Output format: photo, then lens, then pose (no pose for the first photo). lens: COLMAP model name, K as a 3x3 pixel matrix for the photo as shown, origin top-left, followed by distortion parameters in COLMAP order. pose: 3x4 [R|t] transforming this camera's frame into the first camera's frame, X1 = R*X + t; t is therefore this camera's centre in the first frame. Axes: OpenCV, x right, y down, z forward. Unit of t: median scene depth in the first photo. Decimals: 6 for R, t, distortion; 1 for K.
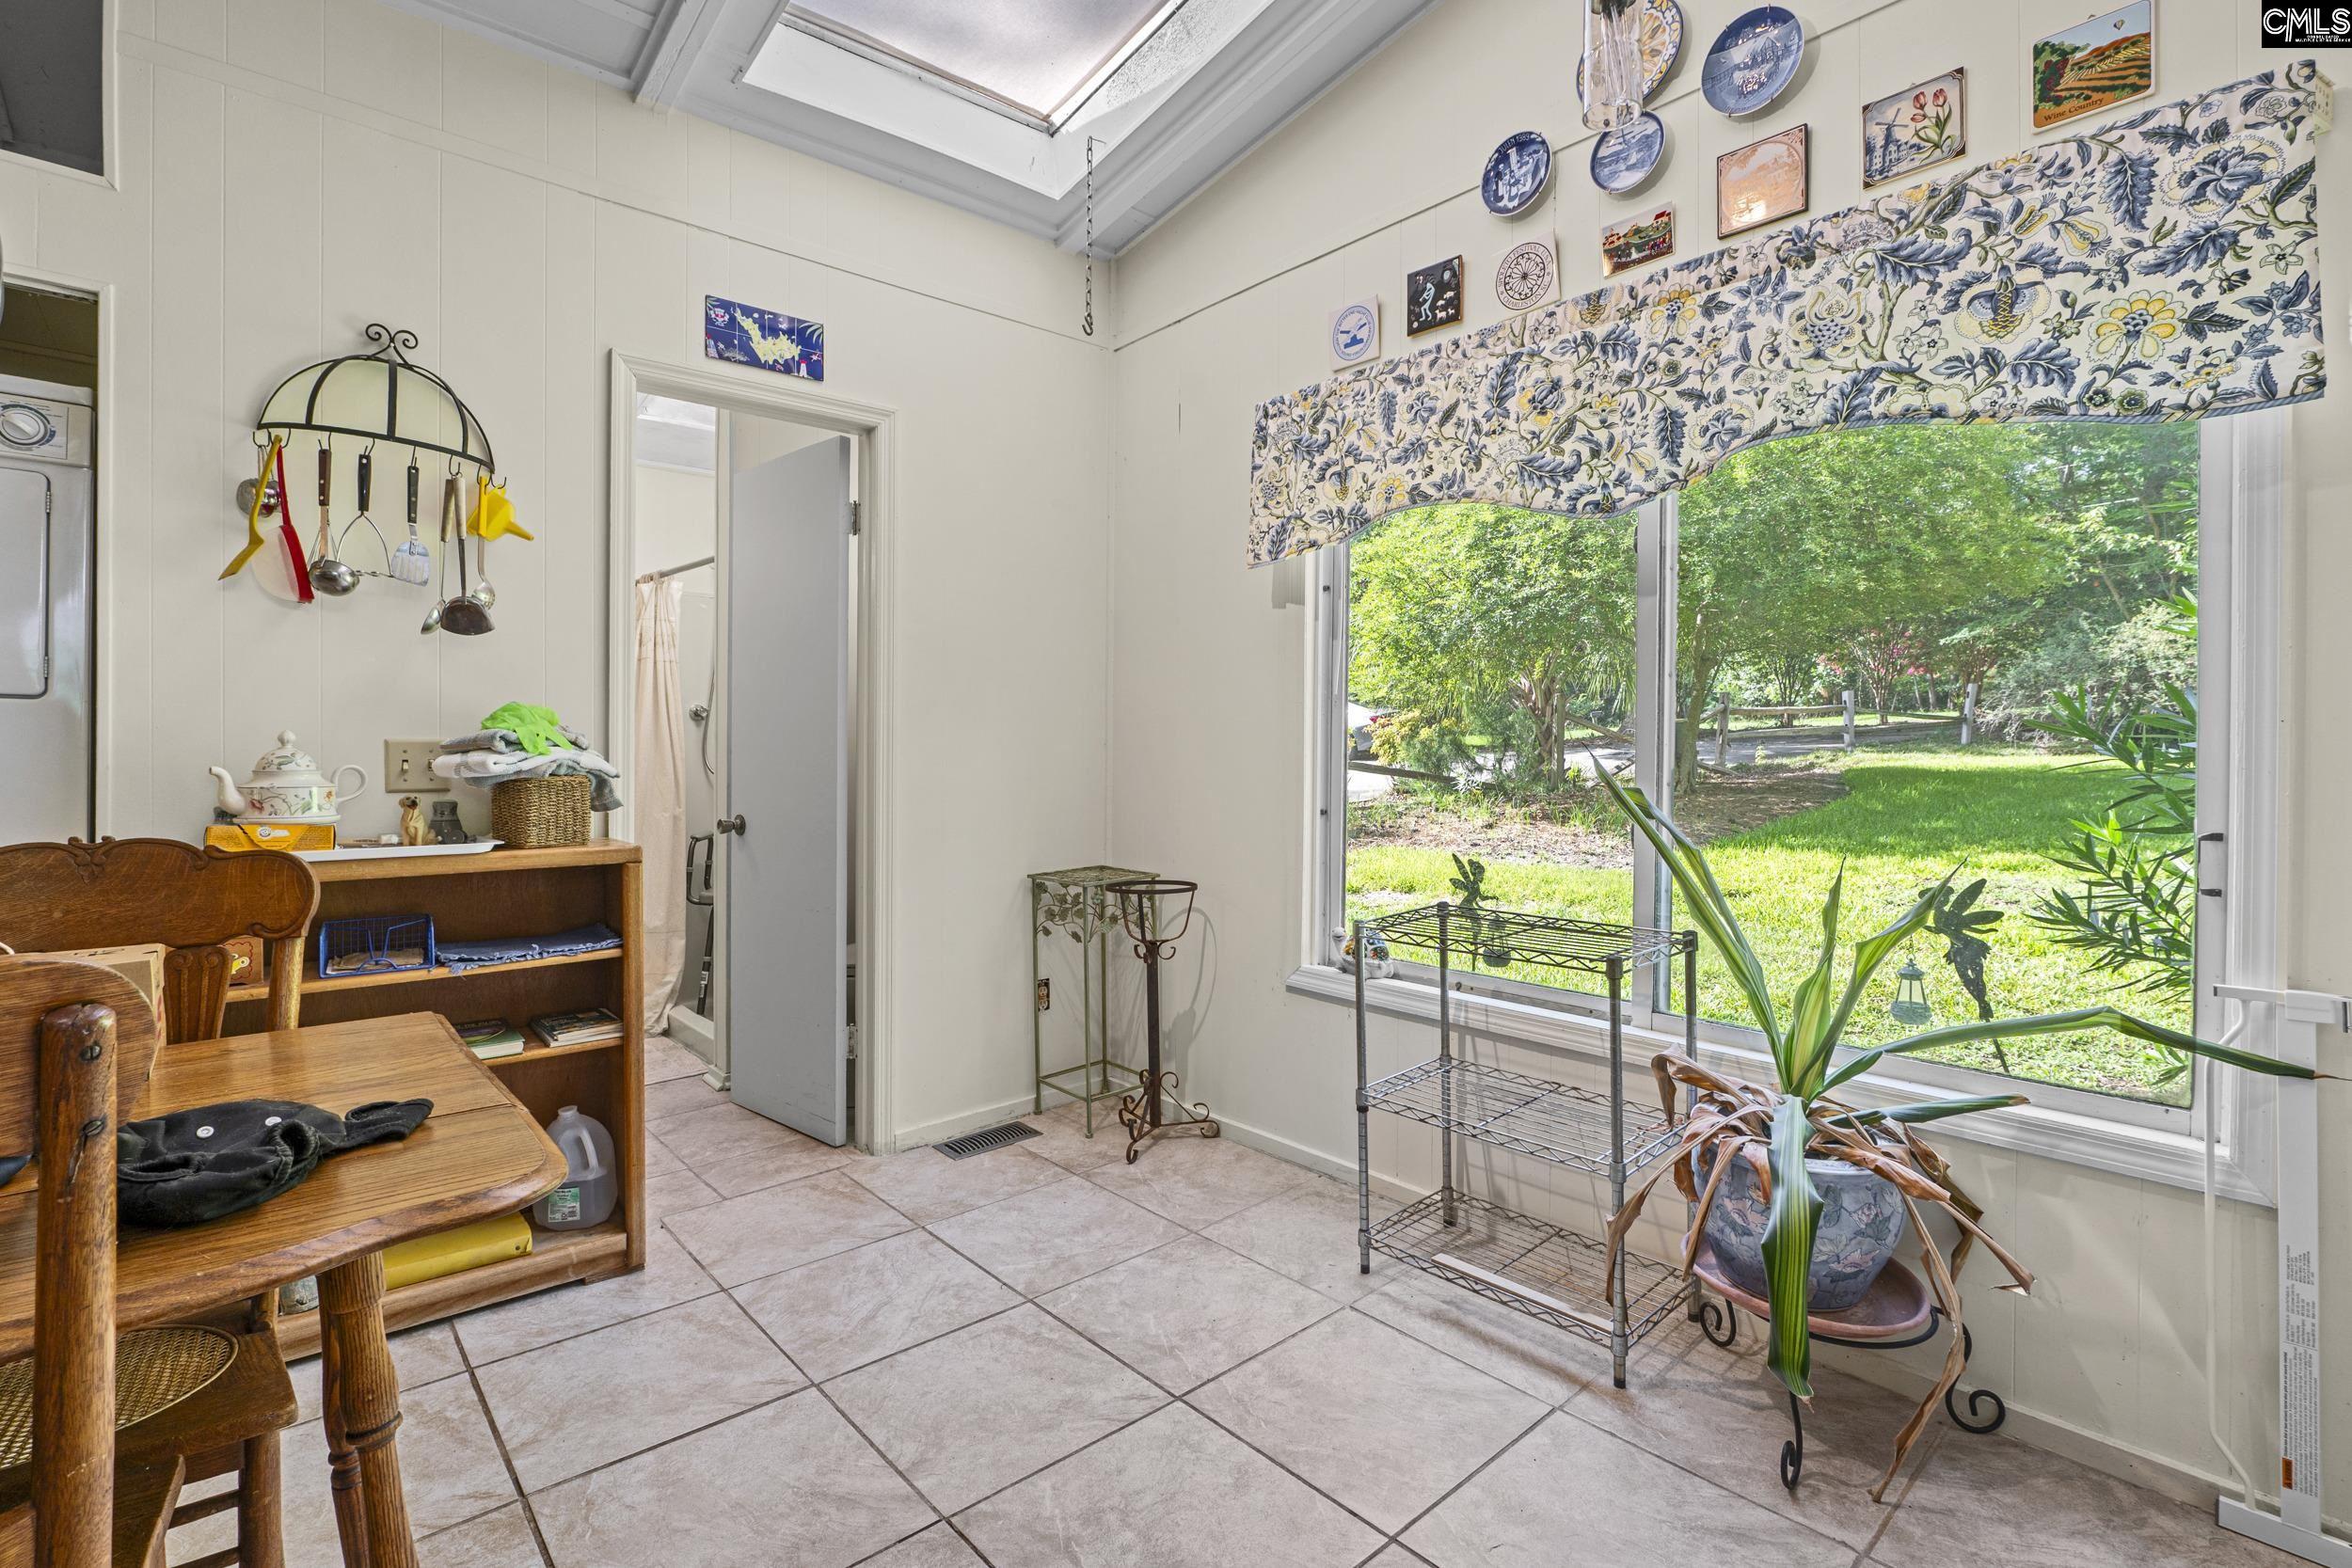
lens RADIAL K [[1080.8, 0, 1173.7], [0, 1080.8, 771.4], [0, 0, 1]] dist [-0.004187, 0.001271]
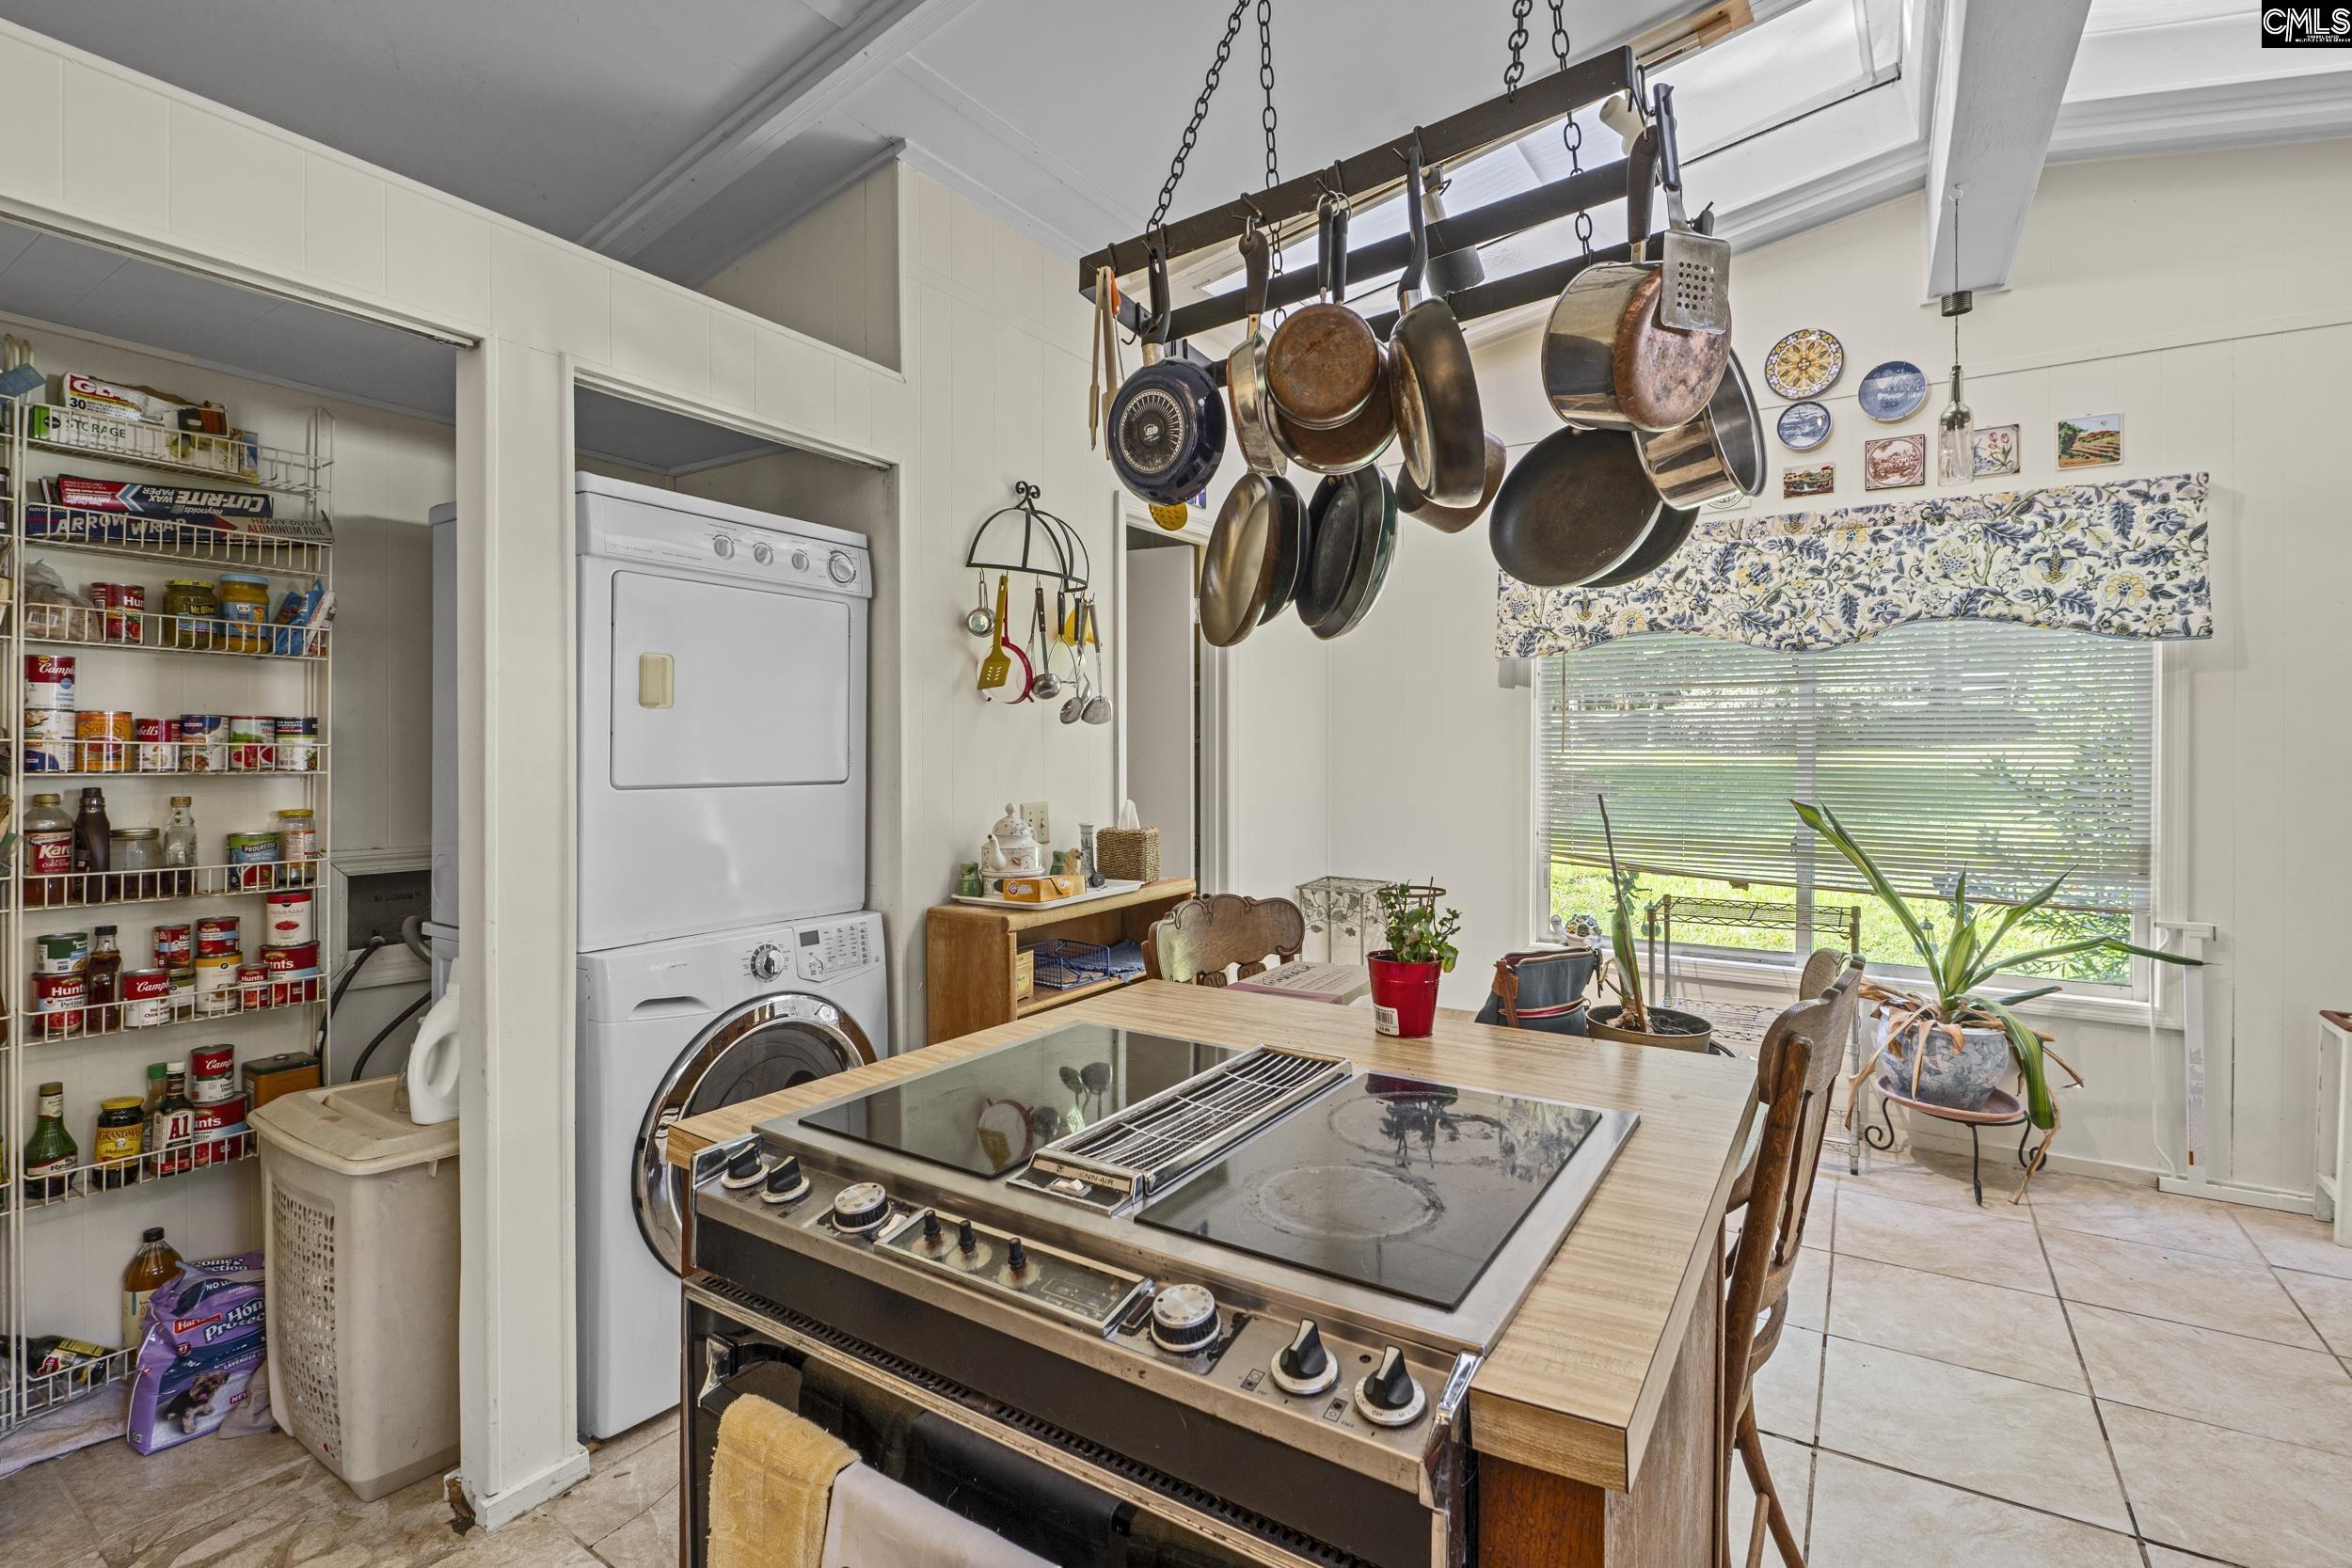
lens RADIAL K [[1080.8, 0, 1173.0], [0, 1080.8, 773.6], [0, 0, 1]] dist [-0.004187, 0.001271]
pose [[0.960875, -0.011569, 0.276741, -1.152487], [0.008048, 0.999872, 0.013854, -0.104588], [-0.276866, -0.011084, 0.960845, -0.357314]]
